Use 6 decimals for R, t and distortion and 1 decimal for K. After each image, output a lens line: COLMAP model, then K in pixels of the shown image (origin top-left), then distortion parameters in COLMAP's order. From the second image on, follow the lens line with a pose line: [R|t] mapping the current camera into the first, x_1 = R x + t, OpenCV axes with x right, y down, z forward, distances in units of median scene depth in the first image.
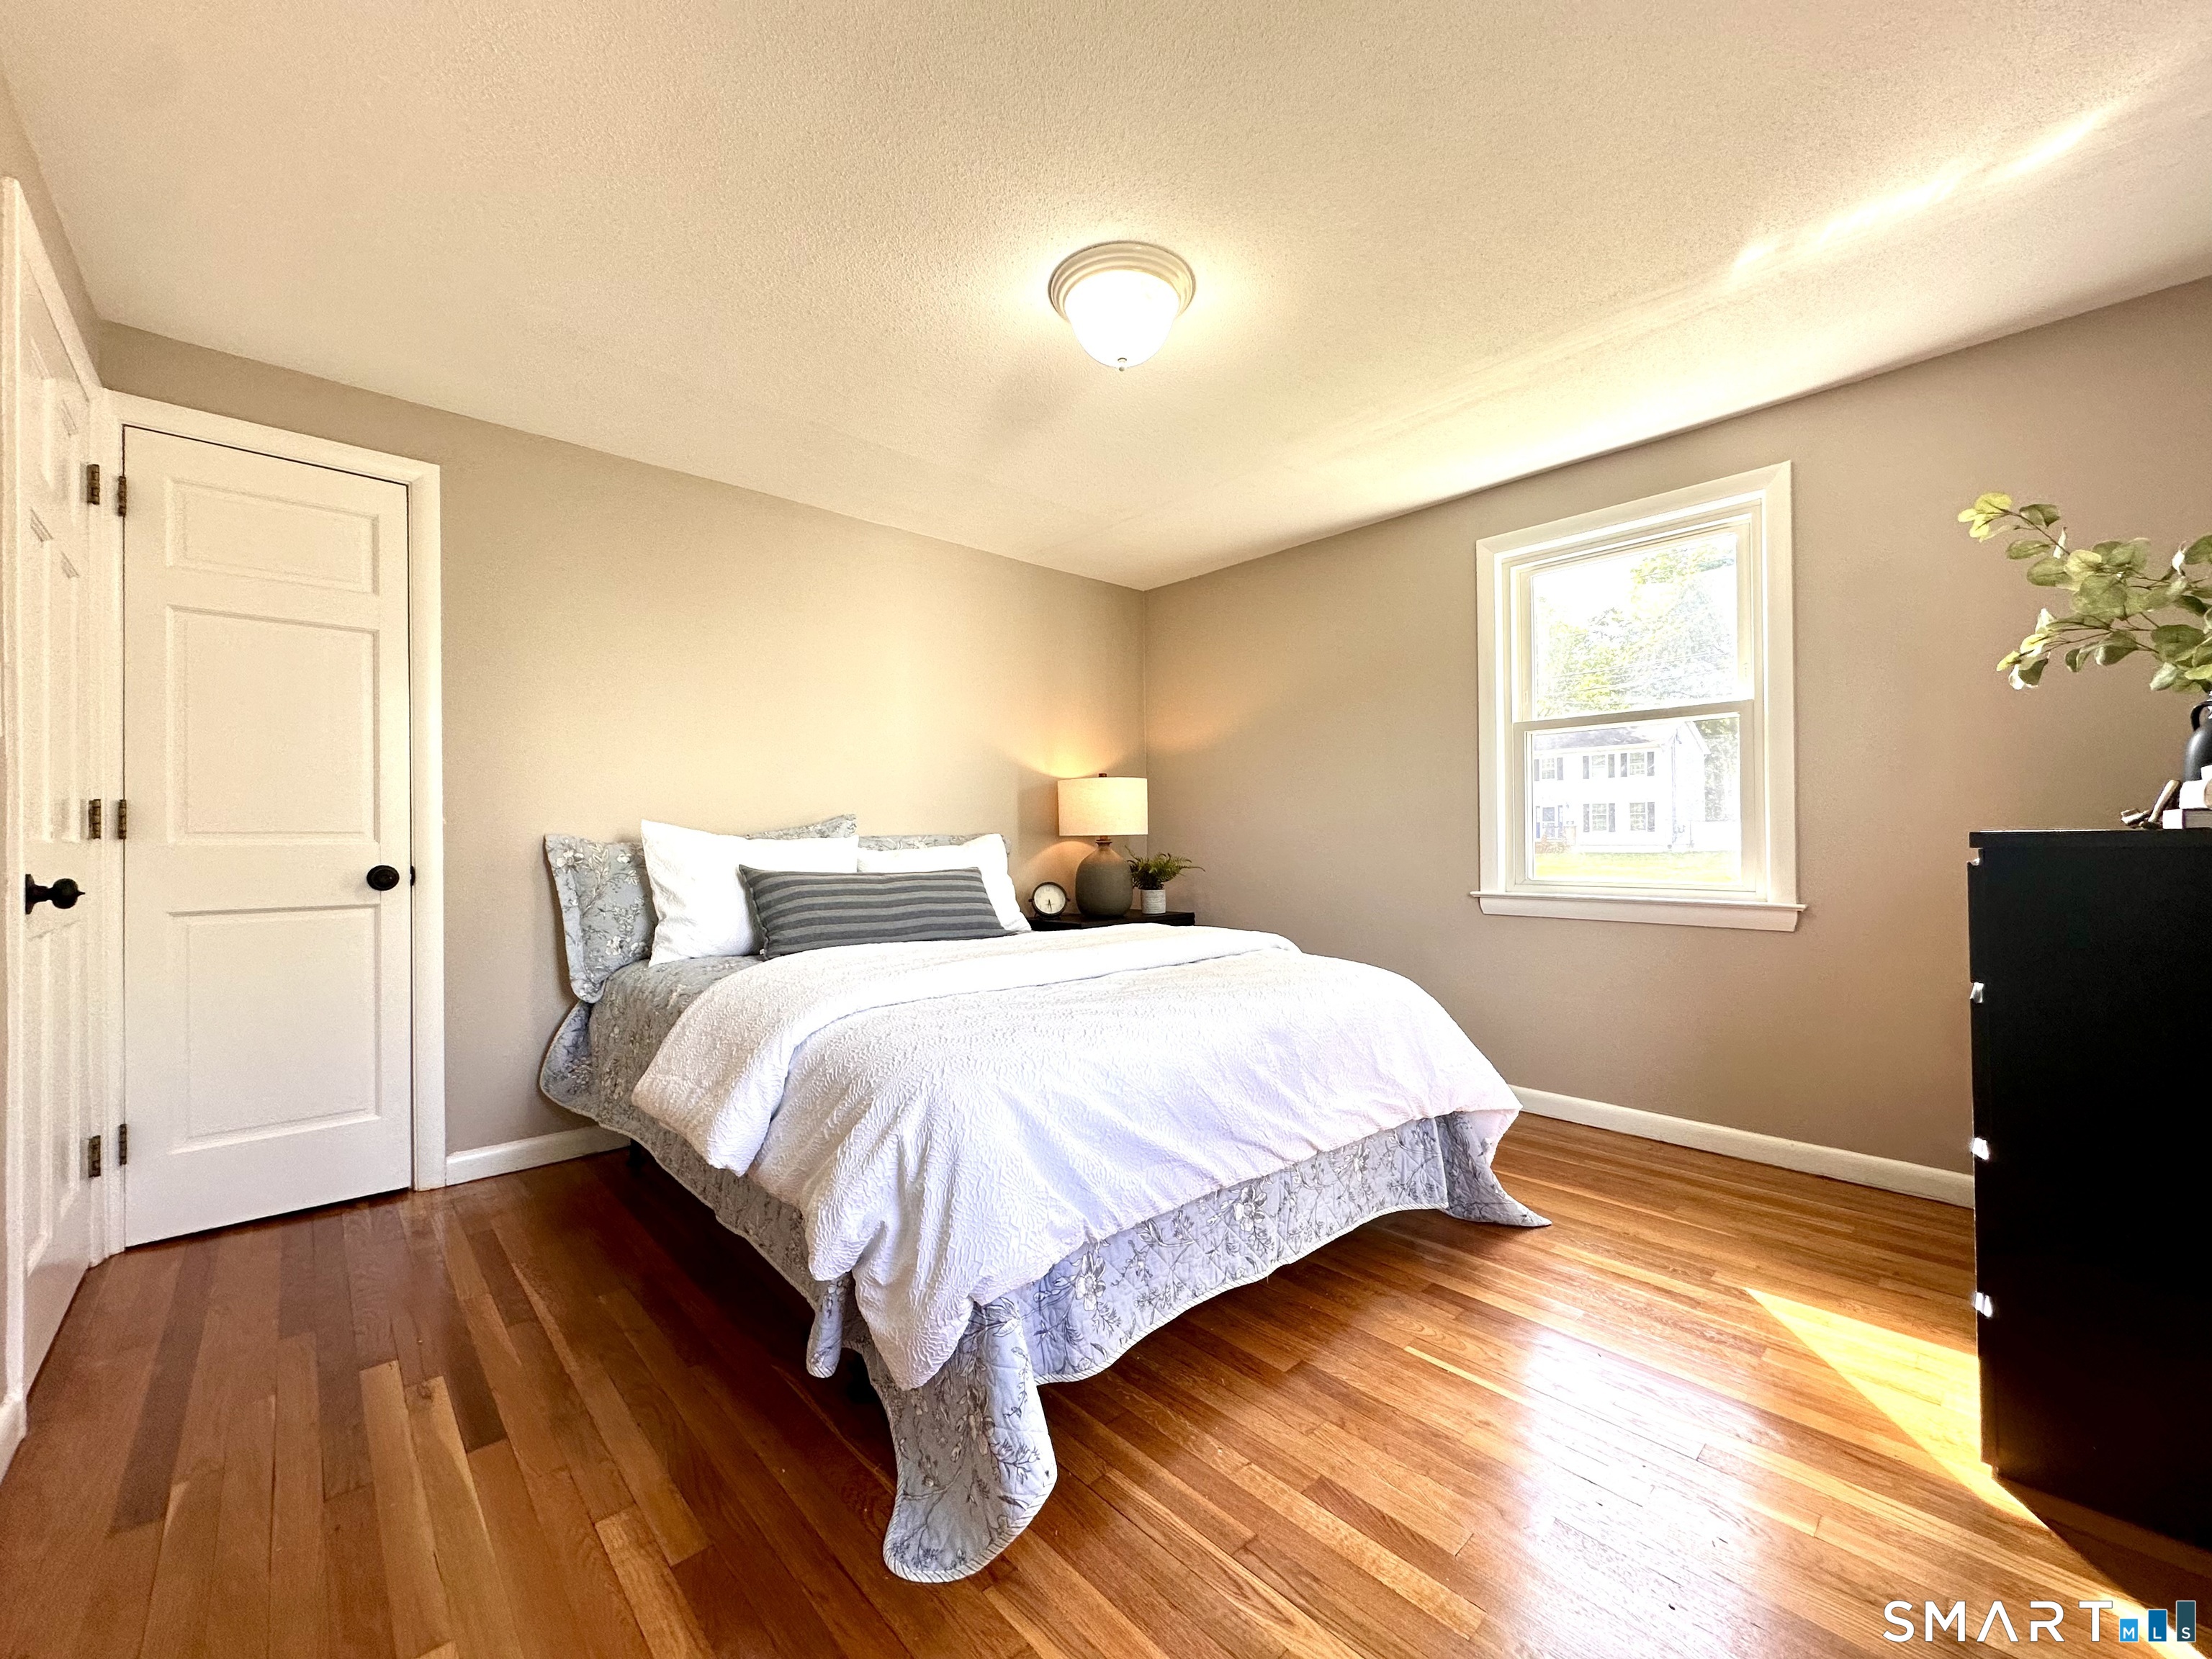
lens RADIAL K [[879.5, 0, 1106.0], [0, 879.5, 829.5], [0, 0, 1]] dist [-0.002734, 0.000470]
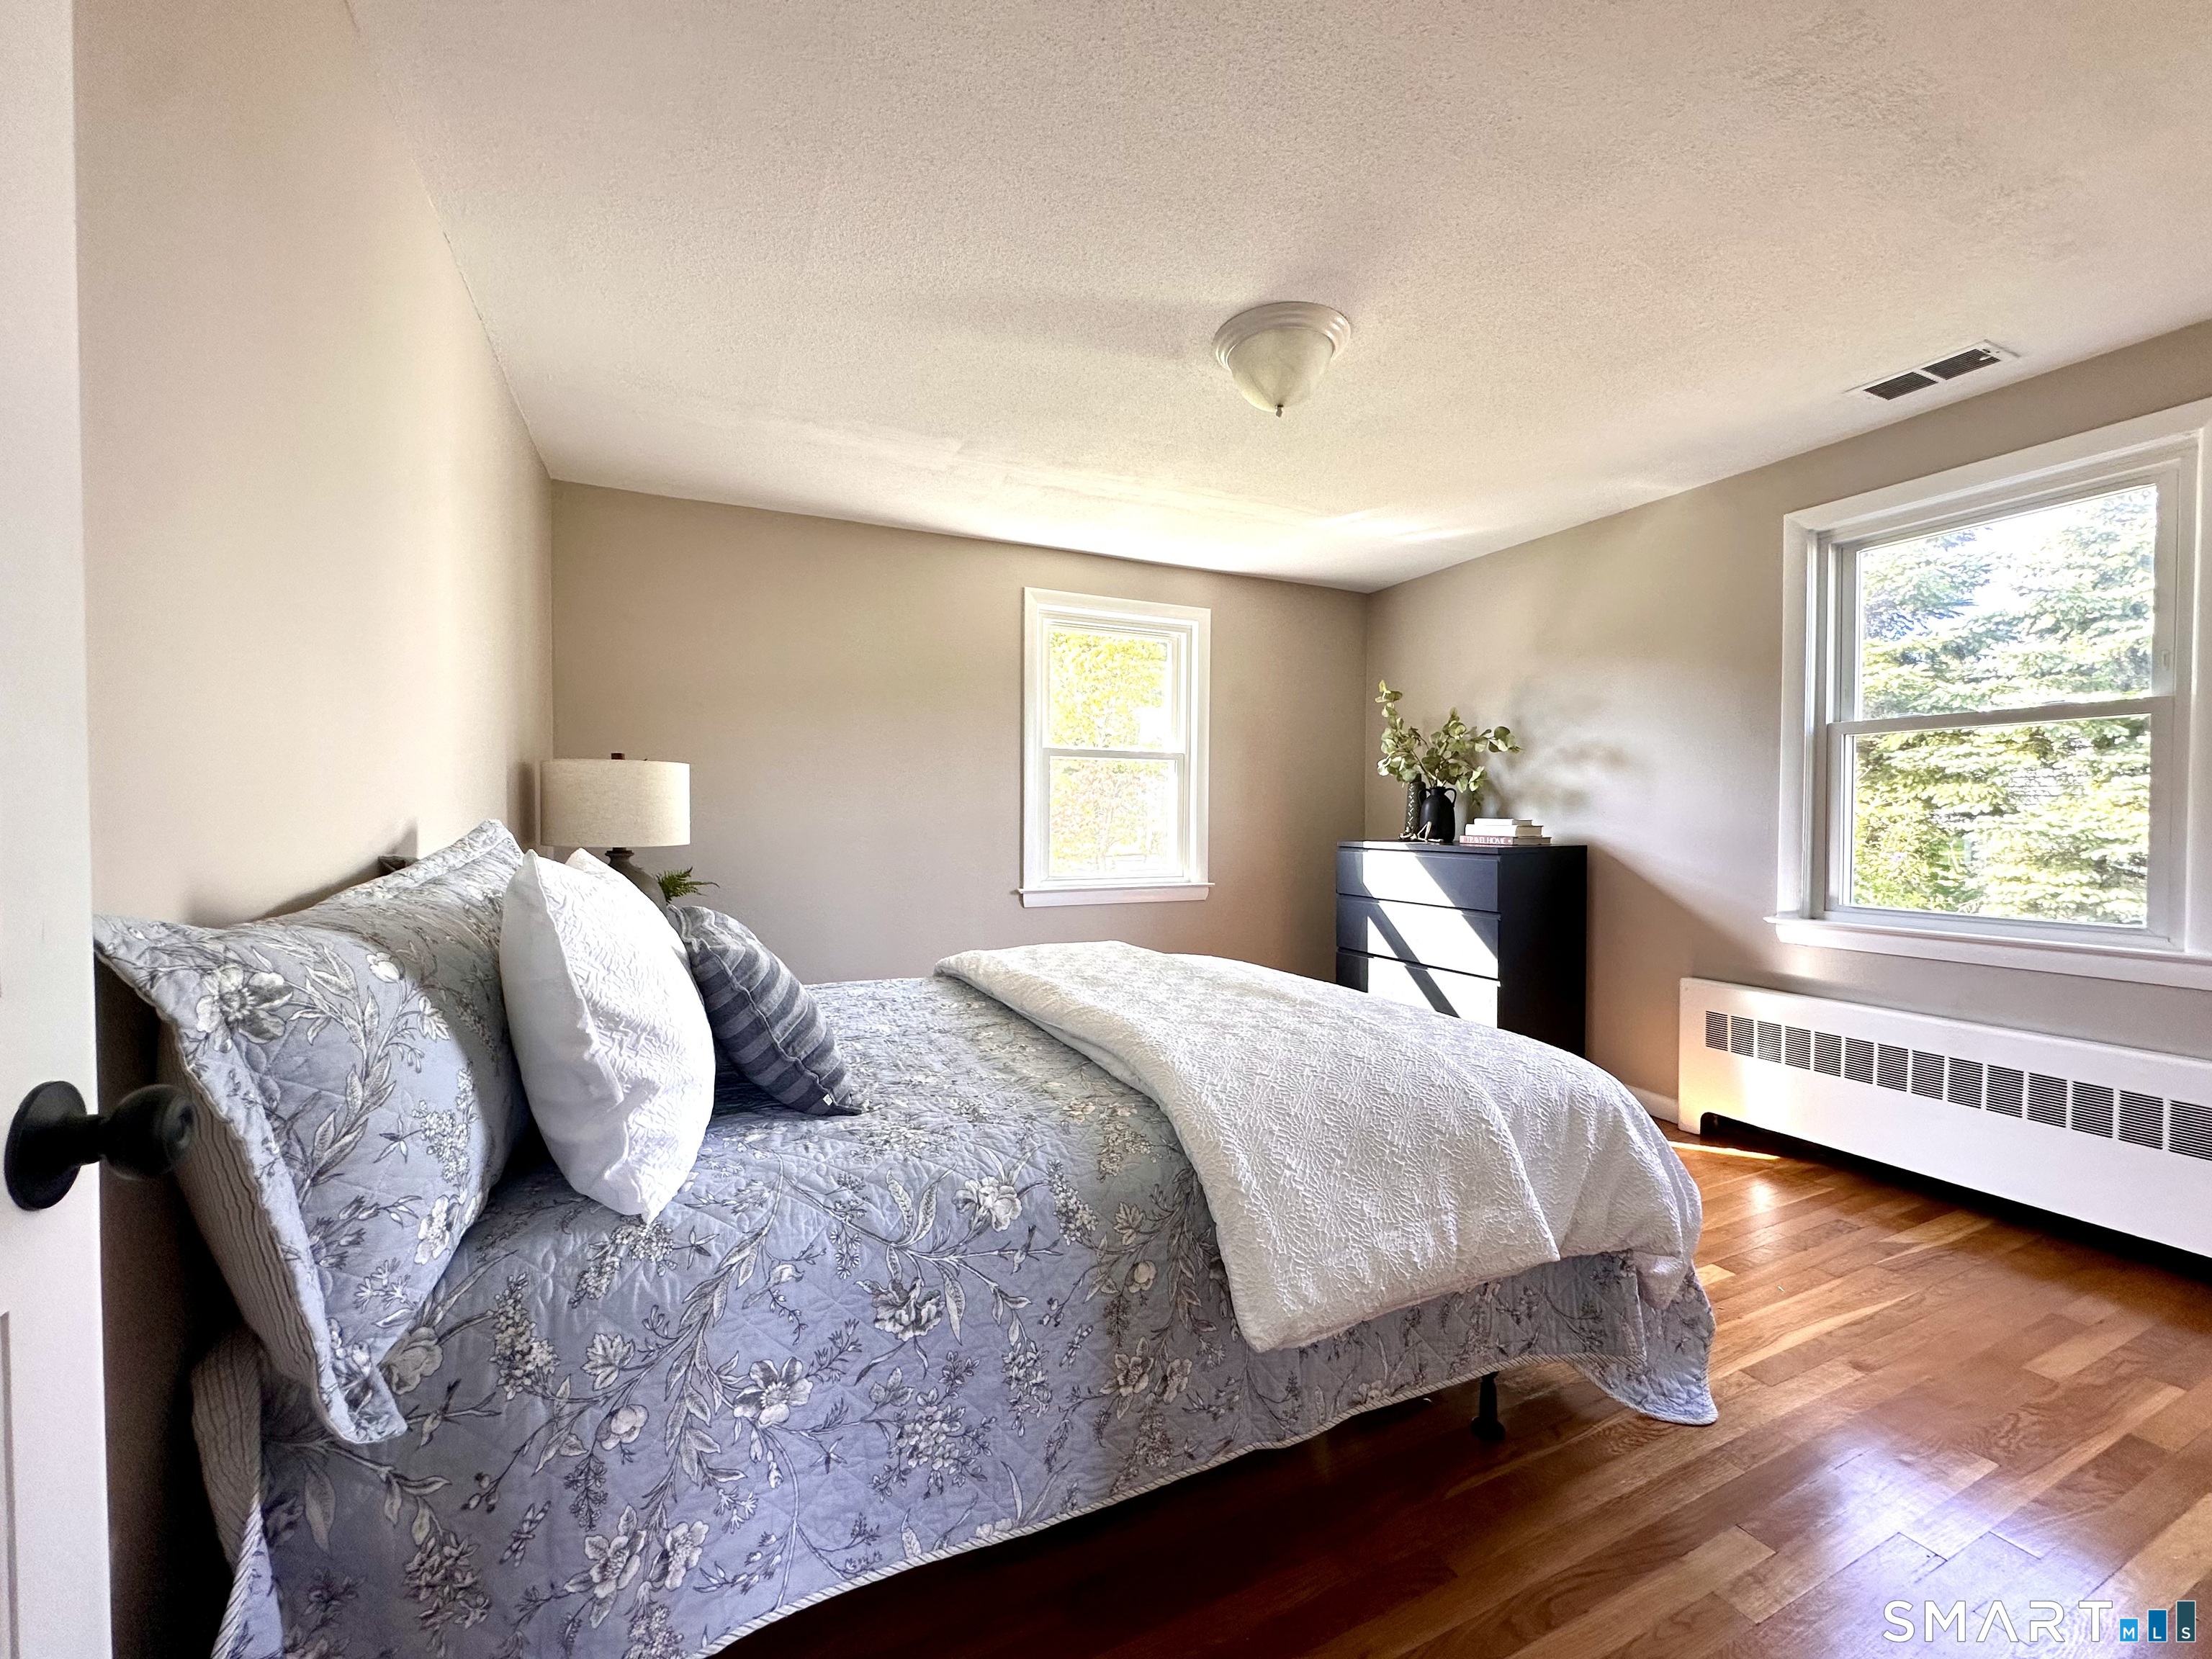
lens RADIAL K [[879.5, 0, 1106.0], [0, 879.5, 829.5], [0, 0, 1]] dist [-0.002734, 0.000470]
pose [[0.312586, -0.005627, 0.949873, -0.788913], [-0.010000, 0.999908, 0.009214, -0.025562], [-0.949837, -0.012379, 0.312501, 0.648650]]
